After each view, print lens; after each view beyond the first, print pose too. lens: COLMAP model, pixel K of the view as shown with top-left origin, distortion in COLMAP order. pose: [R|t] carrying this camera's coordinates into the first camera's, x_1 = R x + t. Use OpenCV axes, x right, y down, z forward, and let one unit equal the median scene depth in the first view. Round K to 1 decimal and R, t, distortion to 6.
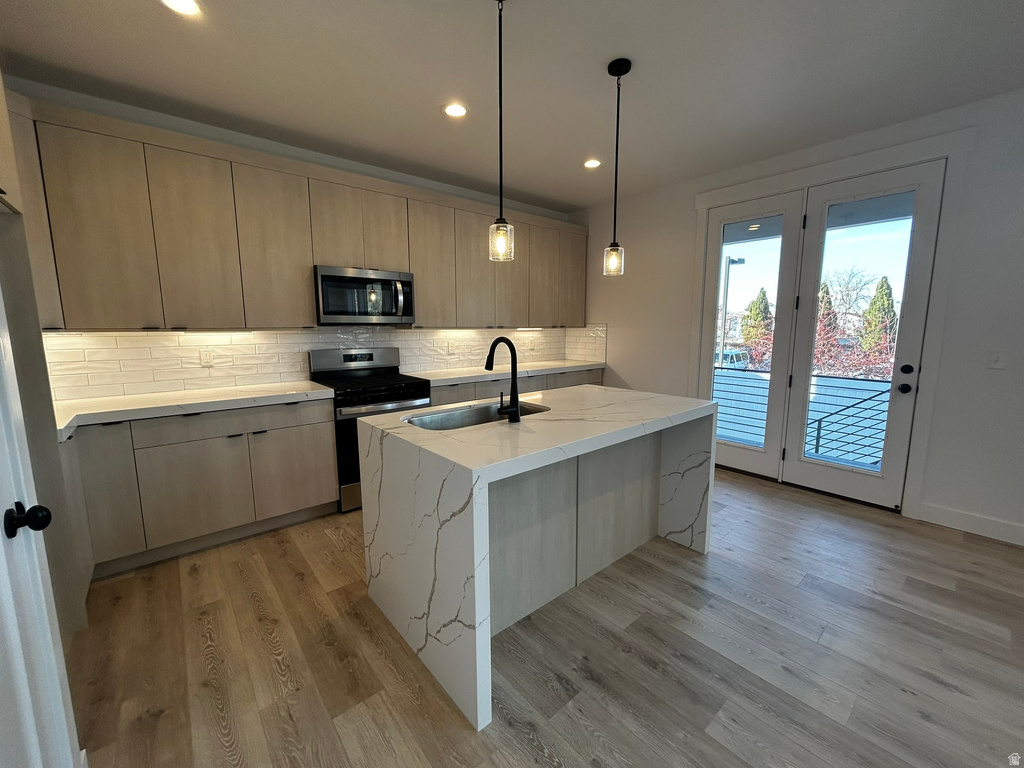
lens RADIAL K [[411.0, 0, 512.6], [0, 411.0, 381.3], [0, 0, 1]] dist [-0.001841, 0.000702]
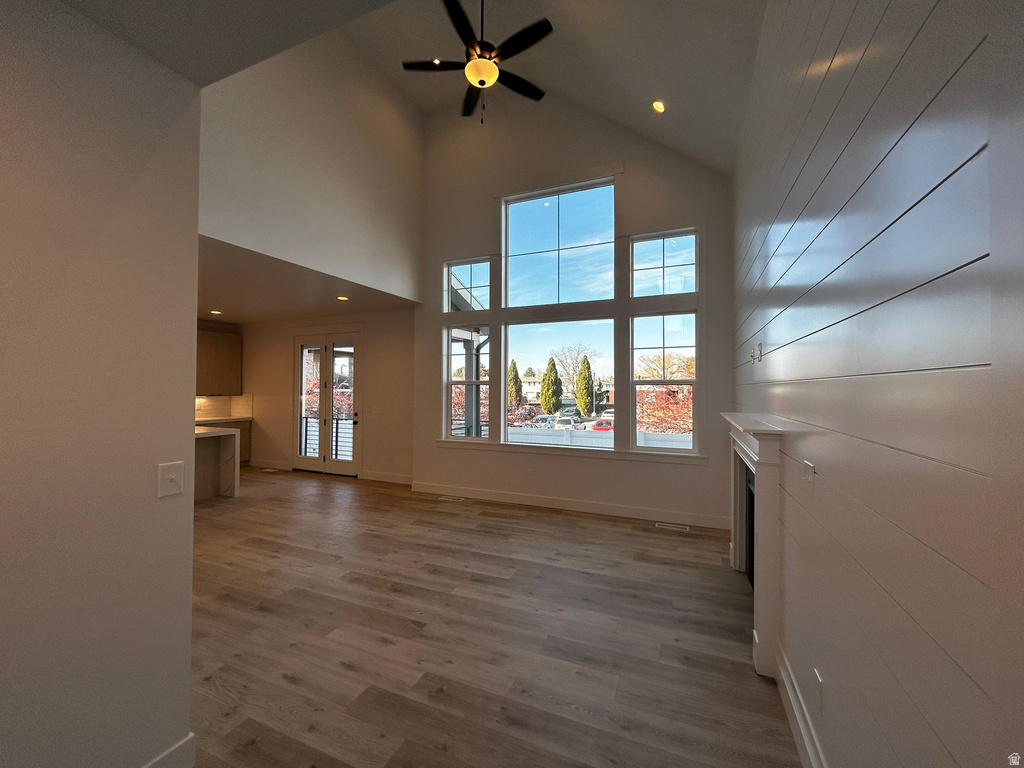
lens RADIAL K [[411.0, 0, 512.6], [0, 411.0, 381.3], [0, 0, 1]] dist [-0.001841, 0.000702]
pose [[0.894856, 0.013660, 0.446146, 0.677059], [0.052893, 0.989244, -0.136377, 0.144590], [-0.443210, 0.145636, 0.884508, -1.468340]]
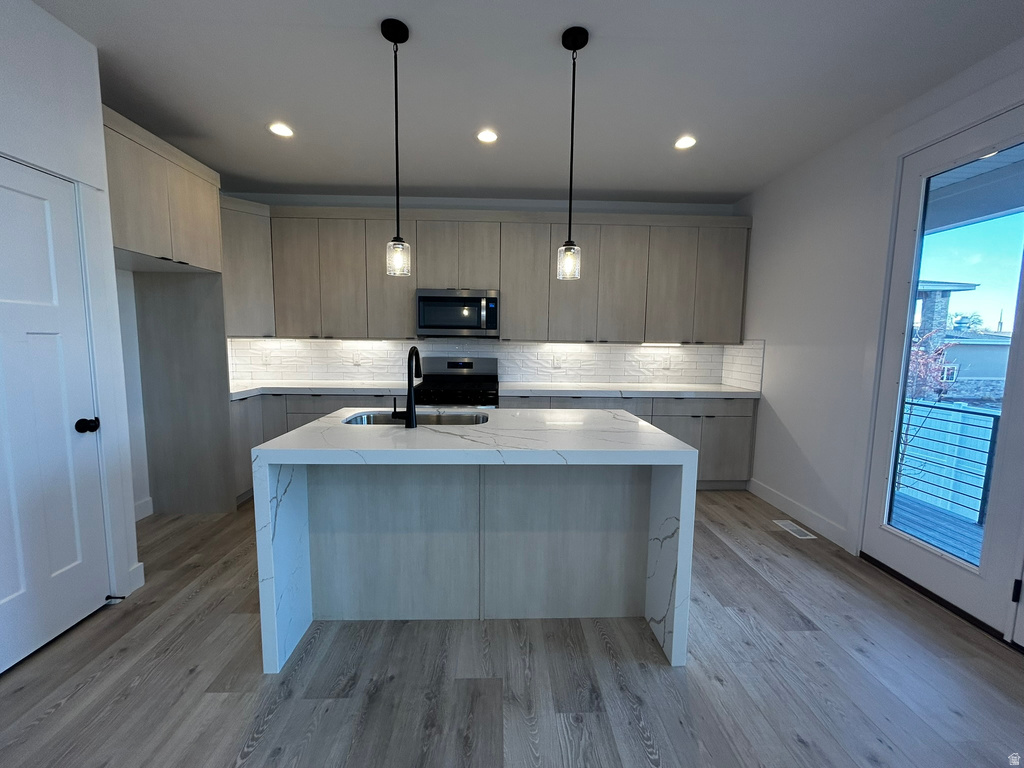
lens RADIAL K [[411.0, 0, 512.6], [0, 411.0, 381.3], [0, 0, 1]] dist [-0.001841, 0.000702]
pose [[0.784364, 0.074774, -0.615778, 0.534616], [-0.099099, 0.995063, -0.005399, -0.024276], [0.612334, 0.065257, 0.787901, 0.209178]]
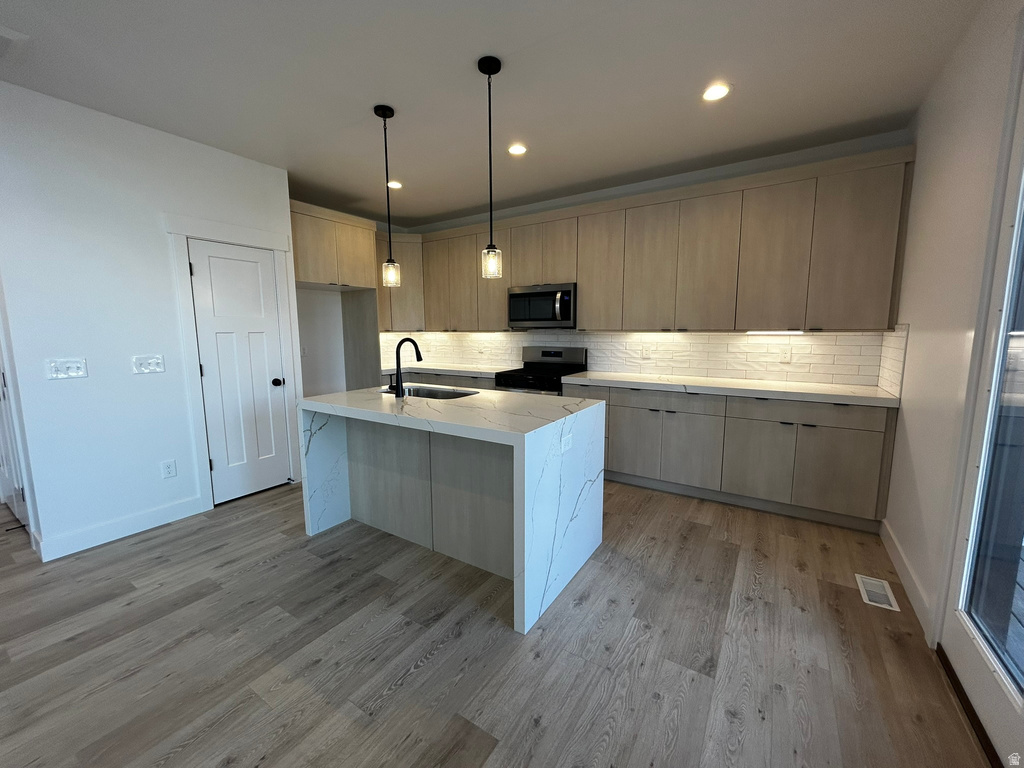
lens RADIAL K [[411.0, 0, 512.6], [0, 411.0, 381.3], [0, 0, 1]] dist [-0.001841, 0.000702]
pose [[0.286792, 0.122004, -0.950192, 0.935480], [-0.124294, 0.988212, 0.089371, -0.084531], [0.949895, 0.092472, 0.298576, 0.598987]]
